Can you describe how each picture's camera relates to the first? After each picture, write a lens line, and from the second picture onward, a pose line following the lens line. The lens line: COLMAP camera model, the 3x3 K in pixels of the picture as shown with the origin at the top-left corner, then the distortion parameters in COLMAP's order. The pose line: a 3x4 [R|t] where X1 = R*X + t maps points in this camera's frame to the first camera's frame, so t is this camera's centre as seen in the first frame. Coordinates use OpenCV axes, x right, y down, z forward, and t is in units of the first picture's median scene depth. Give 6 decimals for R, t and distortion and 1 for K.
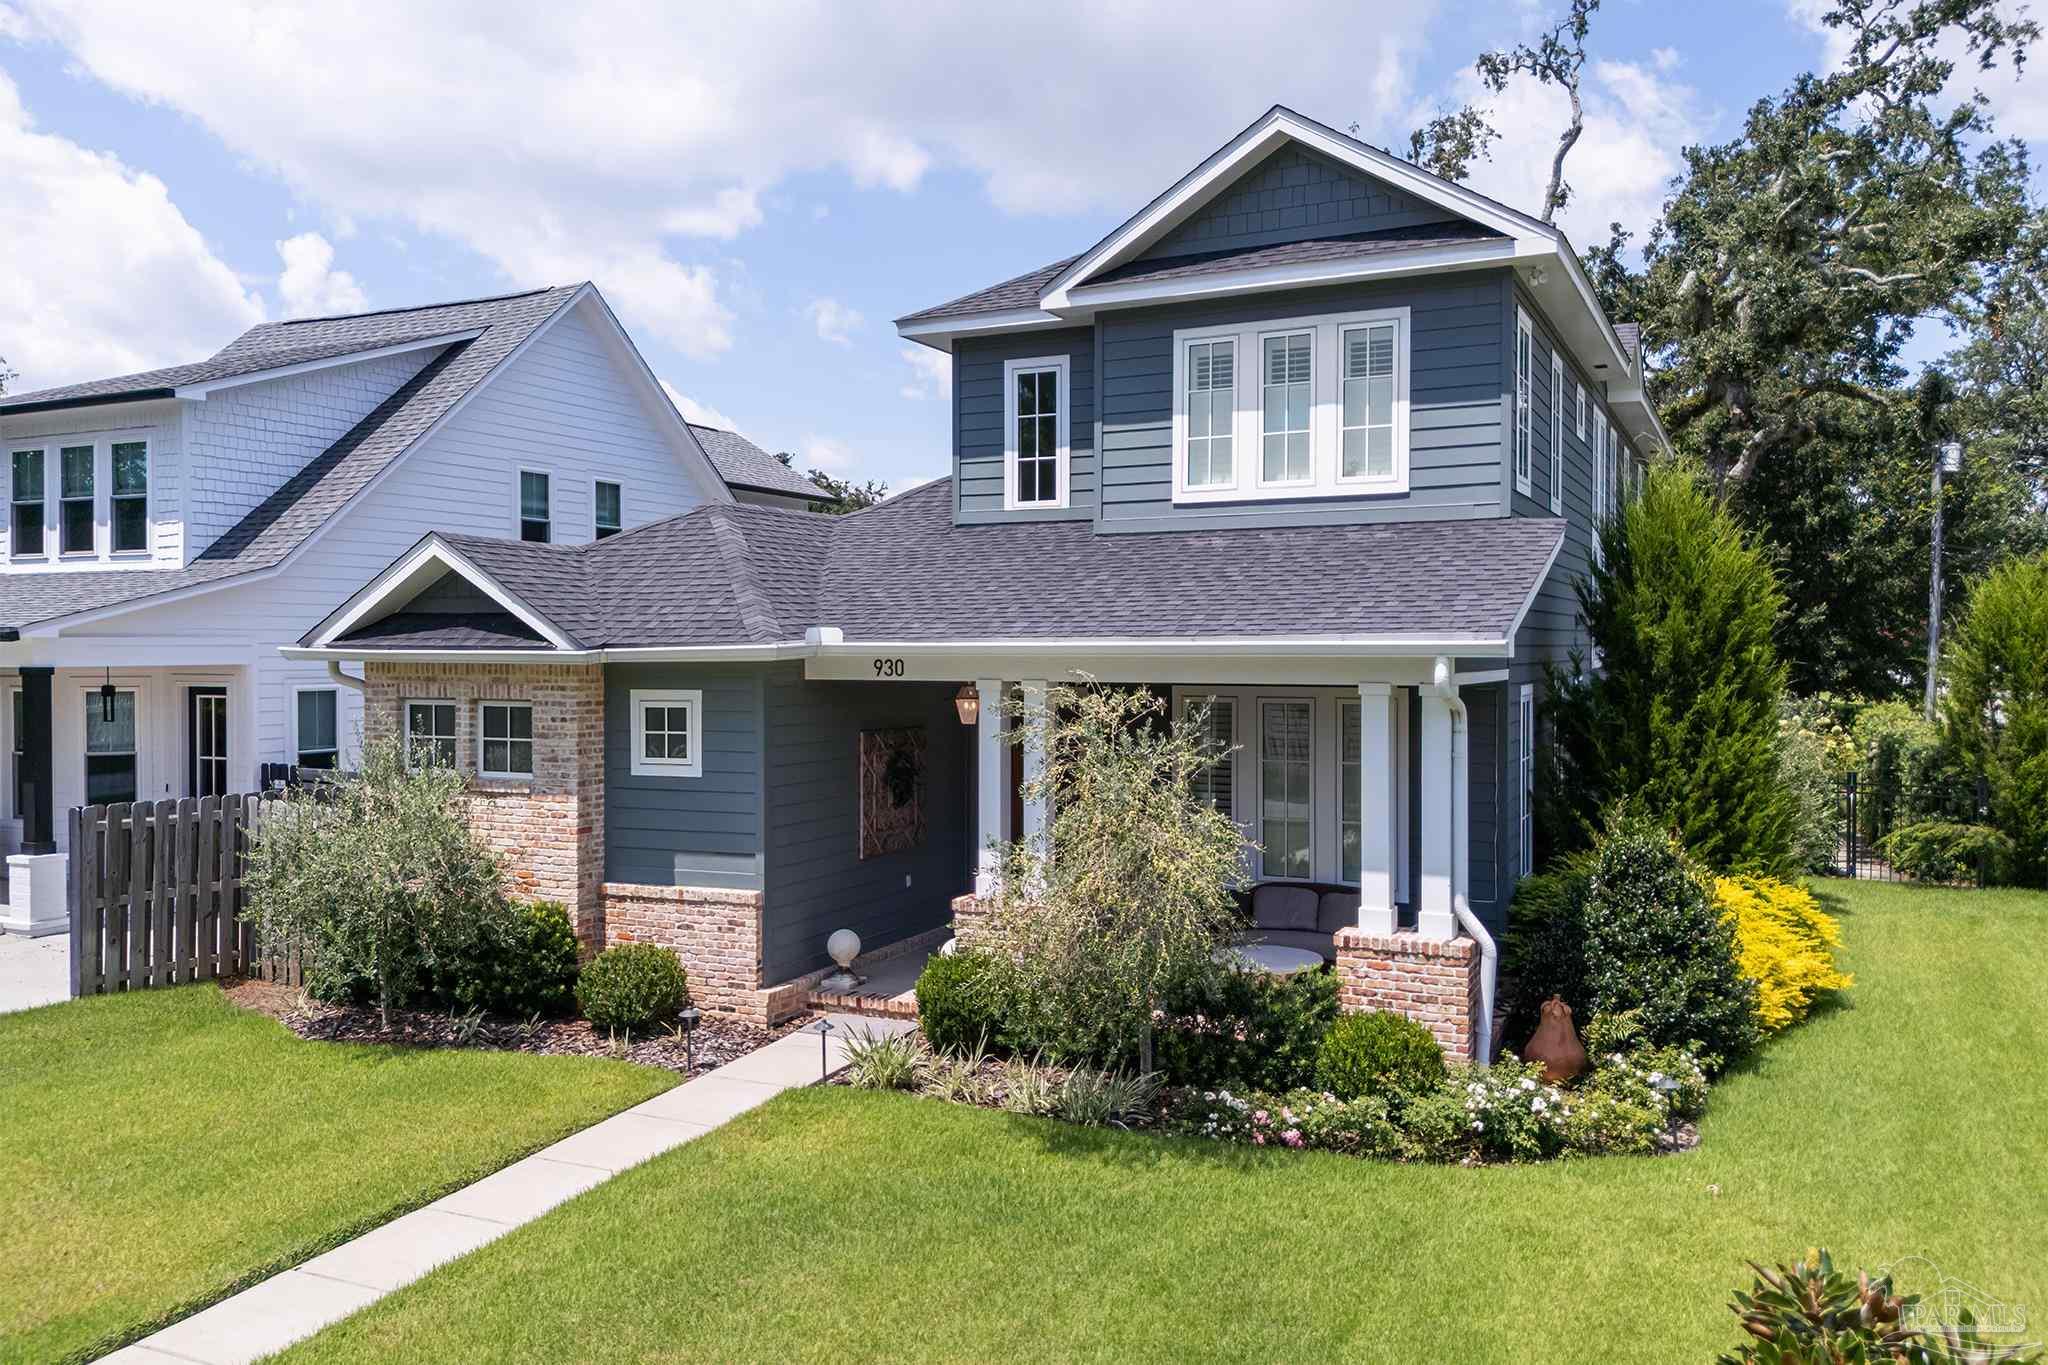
lens RADIAL K [[1526.4, 0, 1024.0], [0, 1526.4, 682.5], [0, 0, 1]] dist [0.050672, -0.037012]
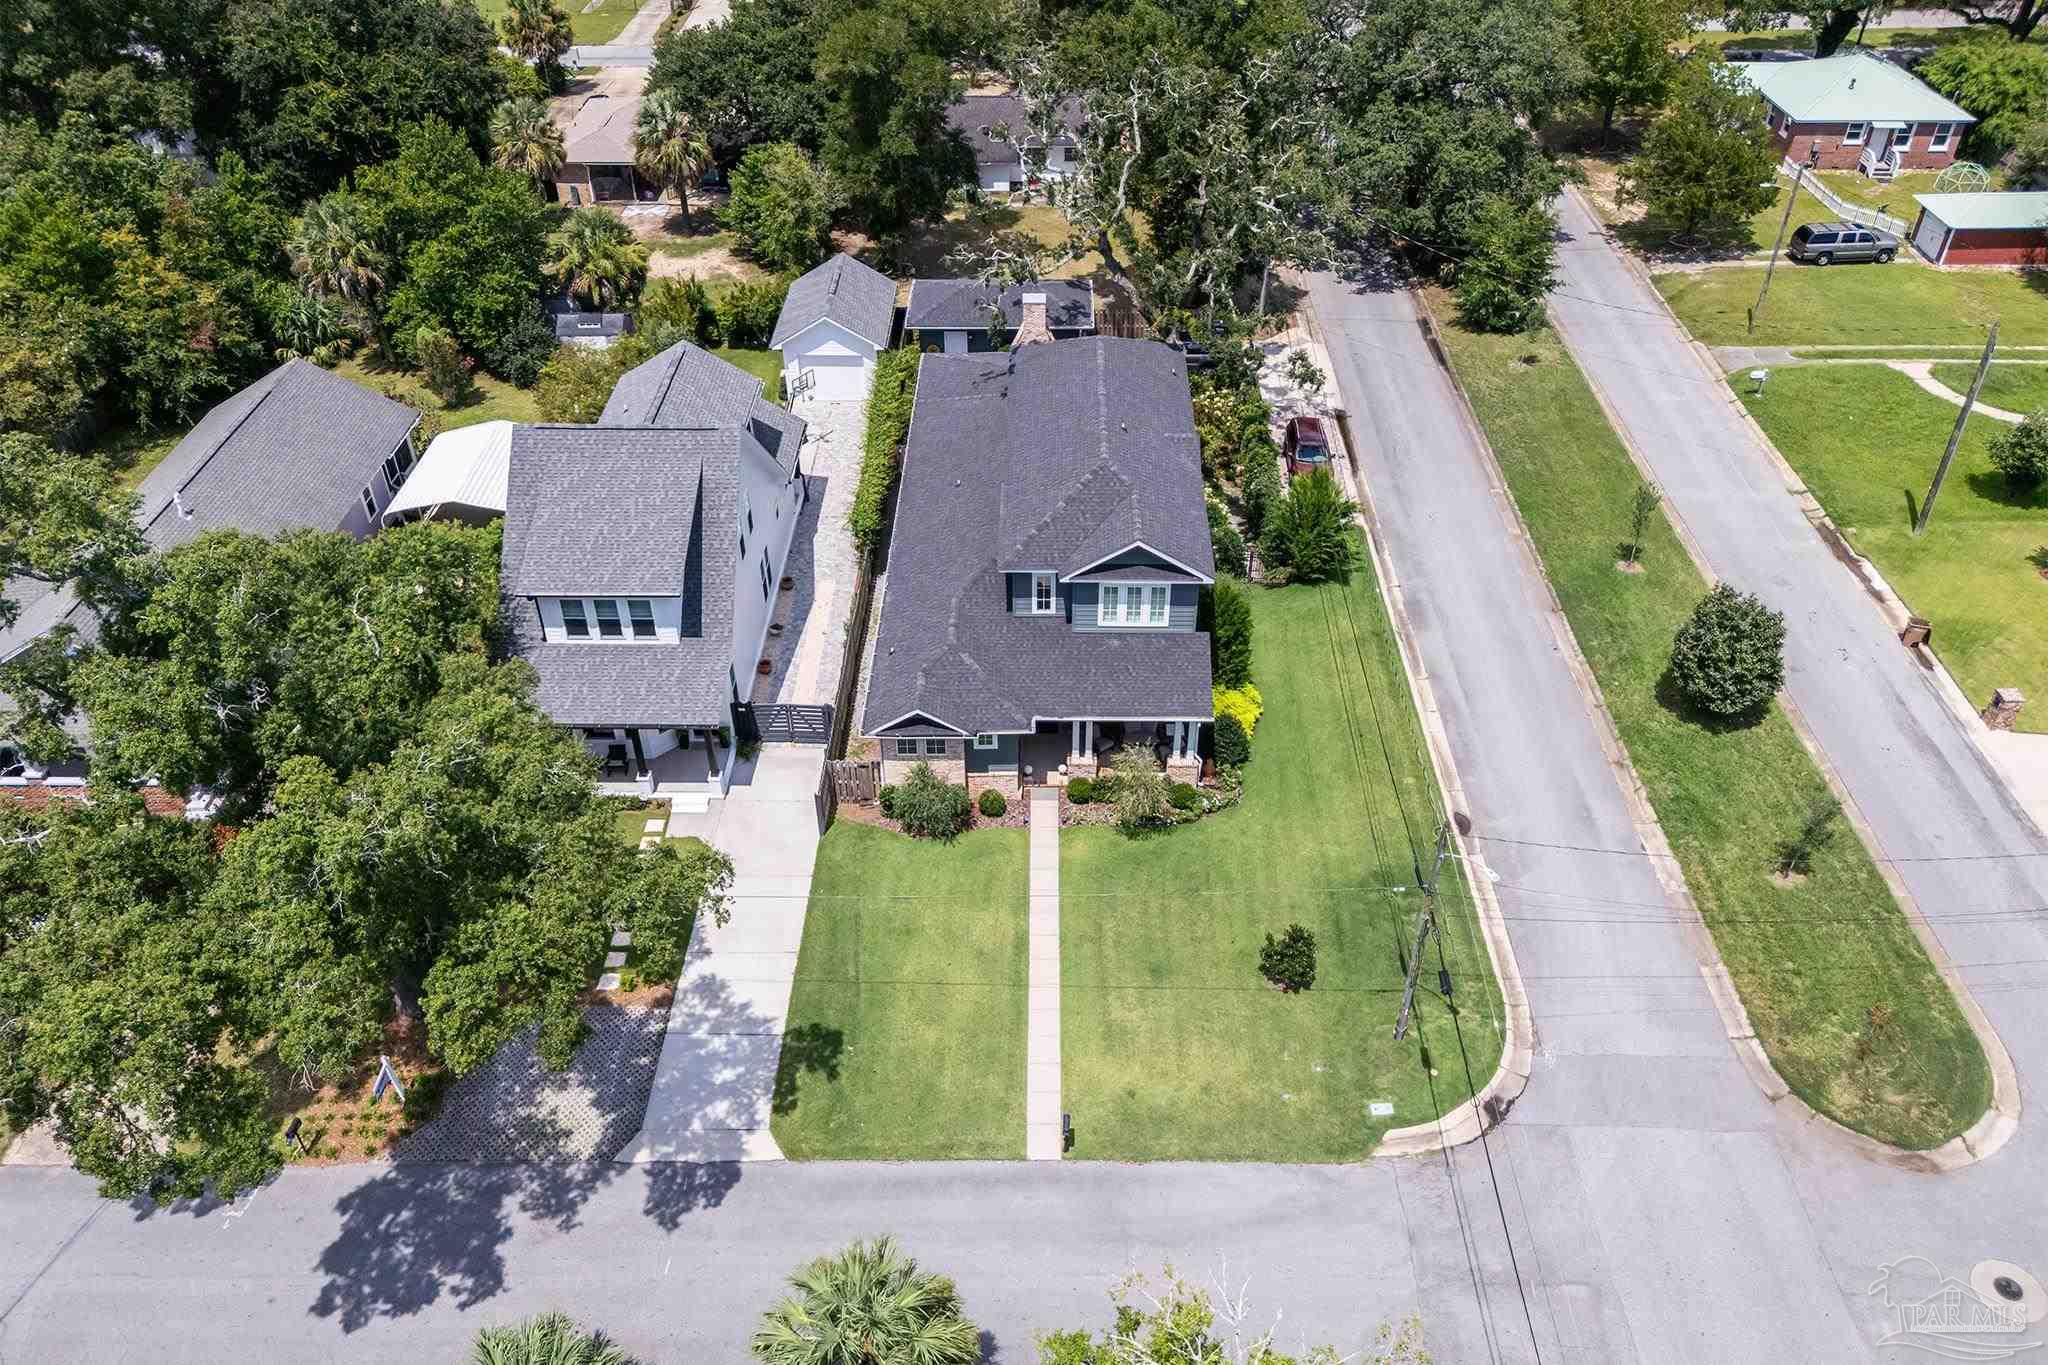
lens RADIAL K [[1526.4, 0, 1024.0], [0, 1526.4, 682.5], [0, 0, 1]] dist [0.050672, -0.037012]
pose [[0.905352, -0.257748, 0.337496, -1.302900], [0.009234, 0.806501, 0.591160, -2.148988], [-0.424561, -0.532092, 0.732548, -1.553272]]
